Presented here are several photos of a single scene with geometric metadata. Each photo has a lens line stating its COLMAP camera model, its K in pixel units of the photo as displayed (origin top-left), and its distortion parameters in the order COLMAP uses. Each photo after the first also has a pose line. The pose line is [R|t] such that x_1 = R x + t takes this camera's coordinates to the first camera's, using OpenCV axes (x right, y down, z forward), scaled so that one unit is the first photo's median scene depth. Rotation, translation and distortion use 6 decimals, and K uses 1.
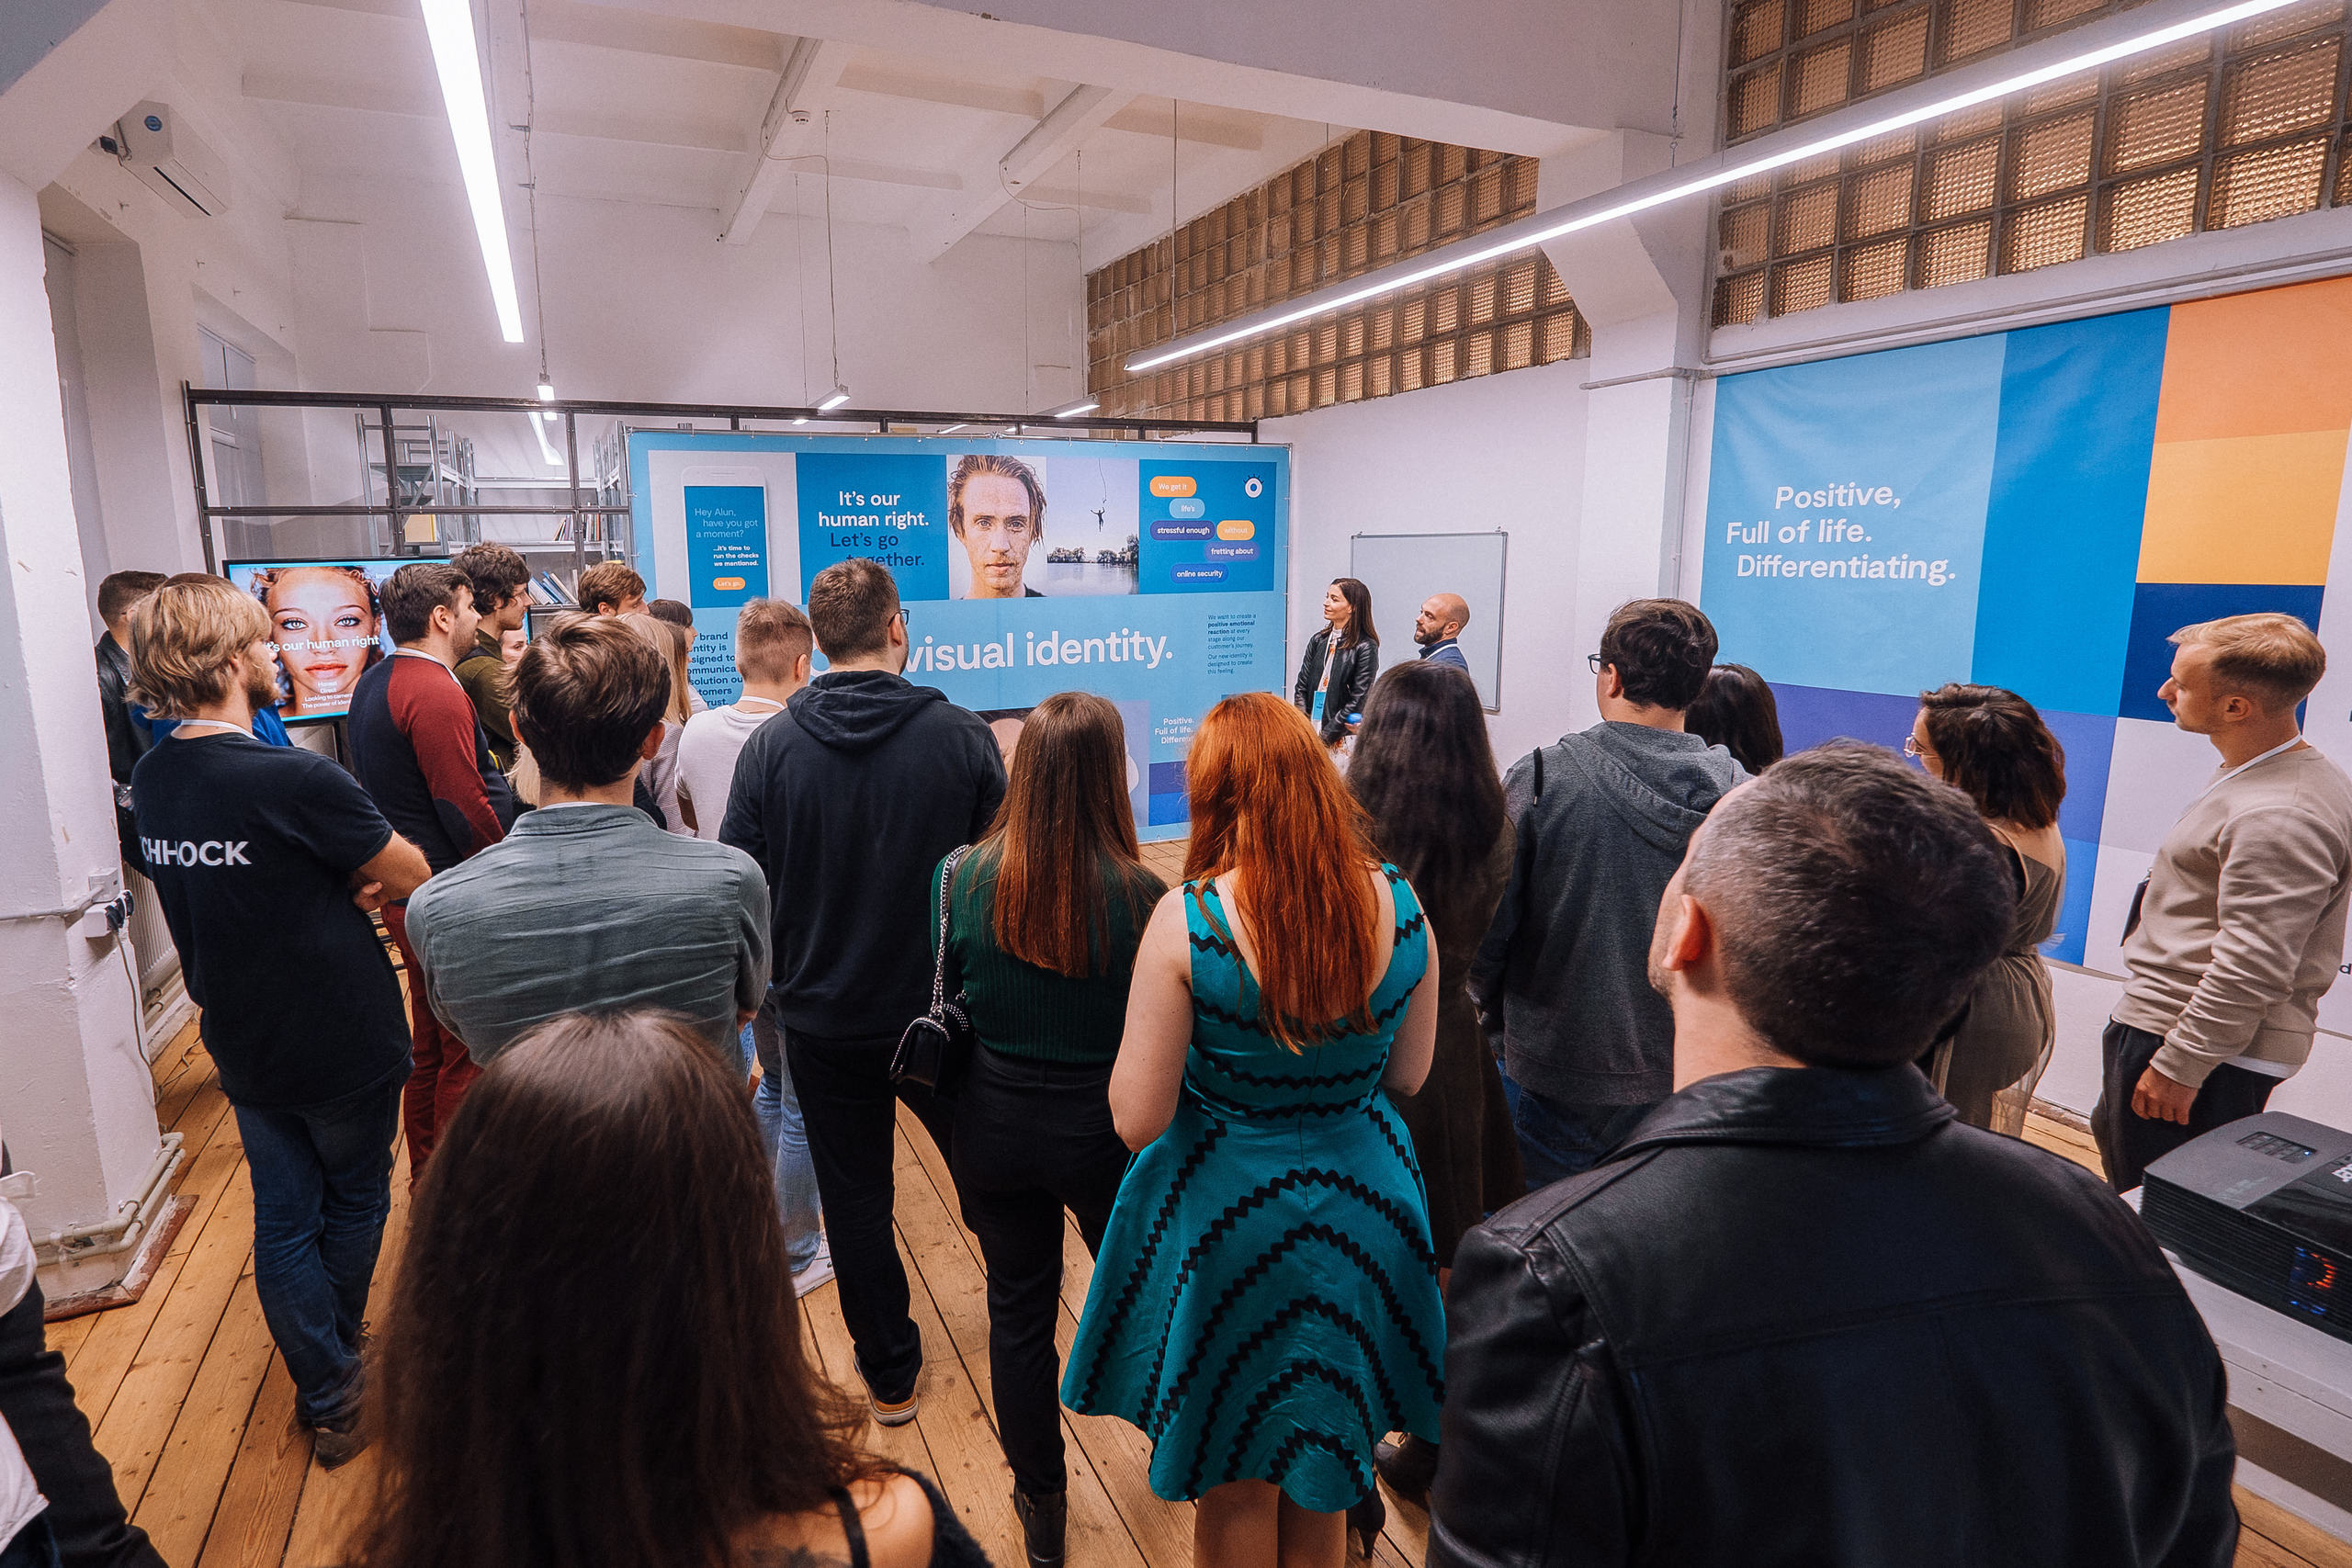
lens RADIAL K [[1191.6, 0, 997.2], [0, 1191.6, 743.9], [0, 0, 1]] dist [-0.002638, -0.000622]
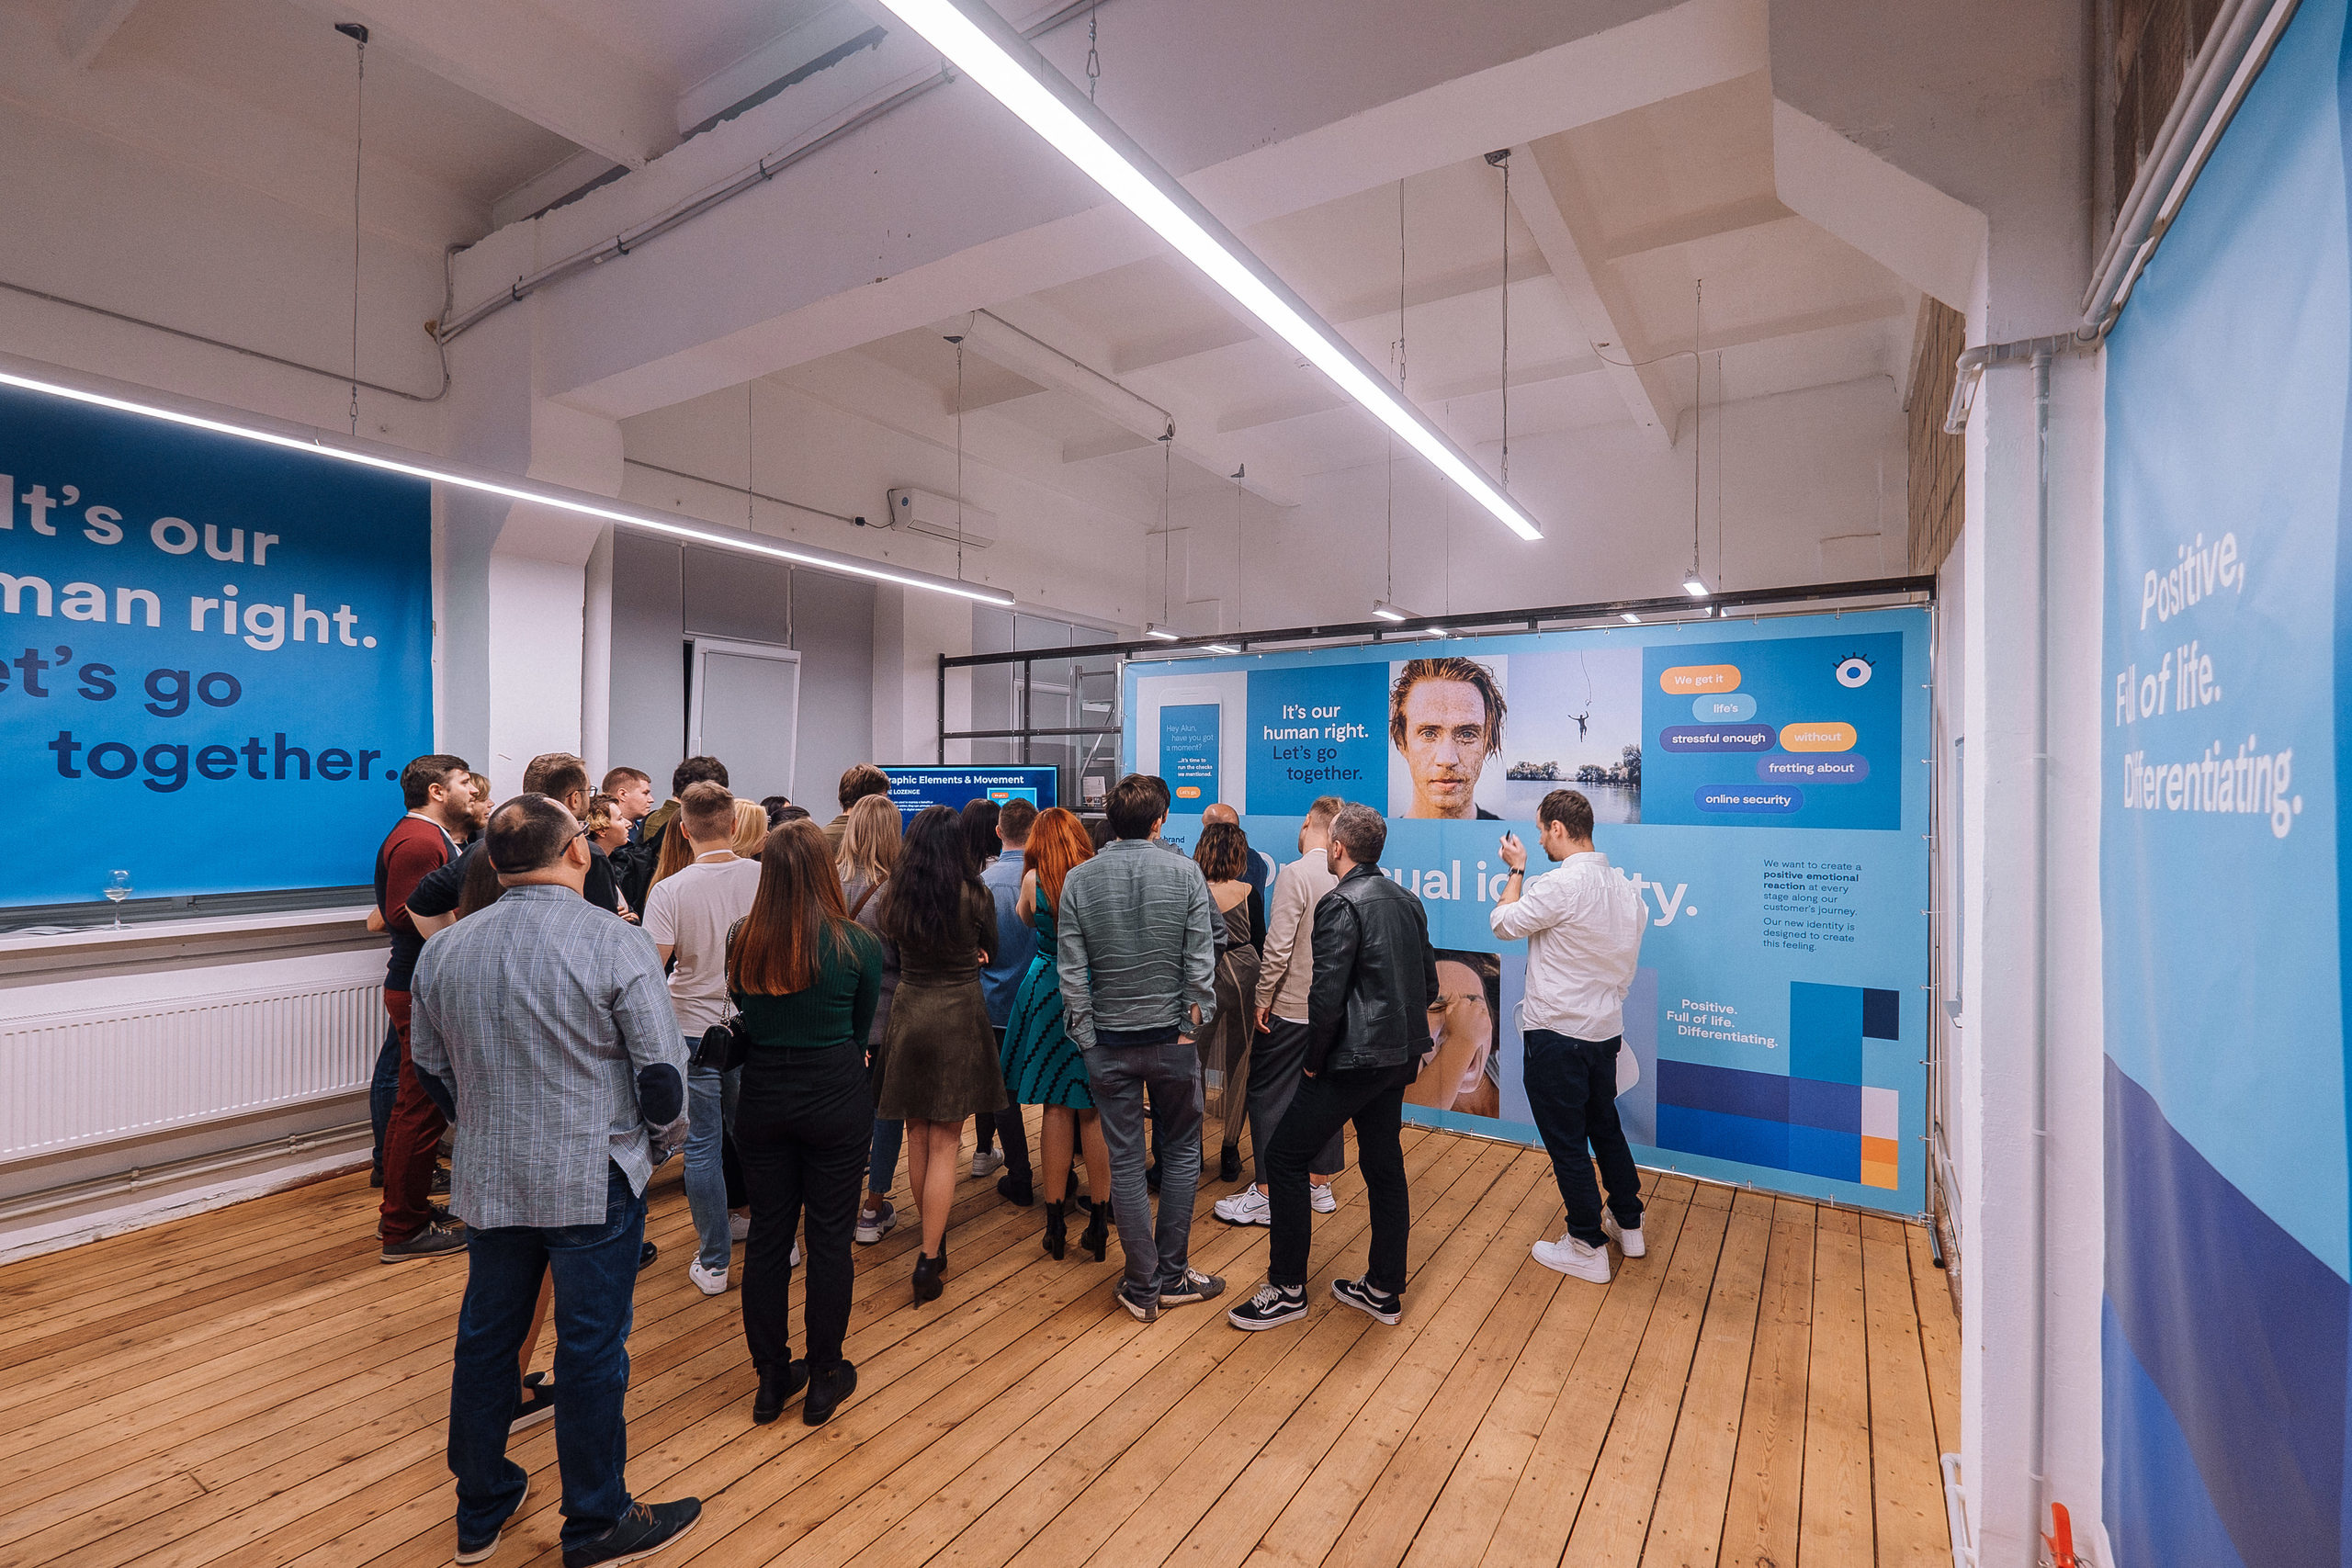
lens RADIAL K [[1076.4, 0, 1176.0], [0, 1076.4, 784.0], [0, 0, 1]] dist [-0.001276, -0.000249]
pose [[0.560154, 0.016790, -0.828218, 0.557013], [-0.145684, 0.986209, -0.078538, -0.059561], [0.815477, 0.164652, 0.554875, 0.417823]]
